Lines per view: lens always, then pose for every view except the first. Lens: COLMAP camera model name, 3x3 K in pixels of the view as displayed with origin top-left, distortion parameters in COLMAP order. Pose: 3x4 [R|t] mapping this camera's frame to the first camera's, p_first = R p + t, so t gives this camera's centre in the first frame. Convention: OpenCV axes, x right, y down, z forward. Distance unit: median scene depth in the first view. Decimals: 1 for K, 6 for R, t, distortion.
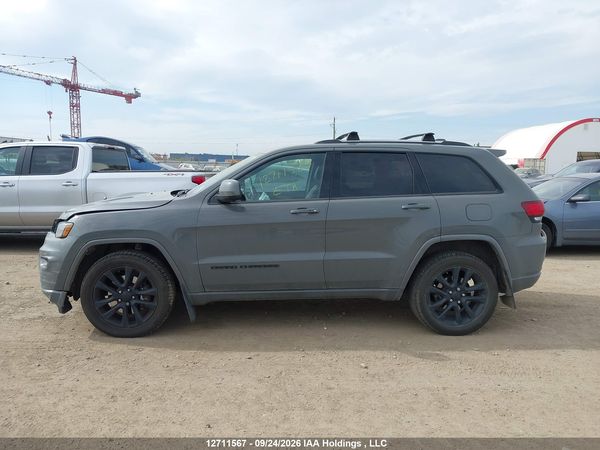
lens RADIAL K [[485.0, 0, 297.4], [0, 485.0, 234.7], [0, 0, 1]] dist [0.062087, -0.102103]
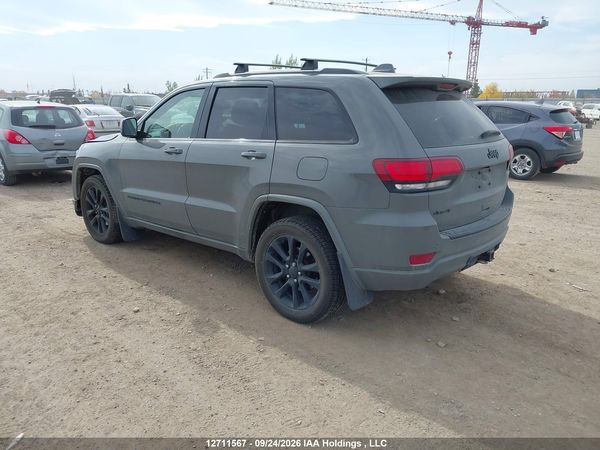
lens RADIAL K [[480.5, 0, 299.6], [0, 480.5, 239.4], [0, 0, 1]] dist [0.067472, -0.102192]
pose [[0.682885, 0.186368, -0.706354, 0.871925], [-0.093352, 0.981246, 0.168646, -0.059805], [0.724537, -0.049226, 0.687476, 0.475123]]
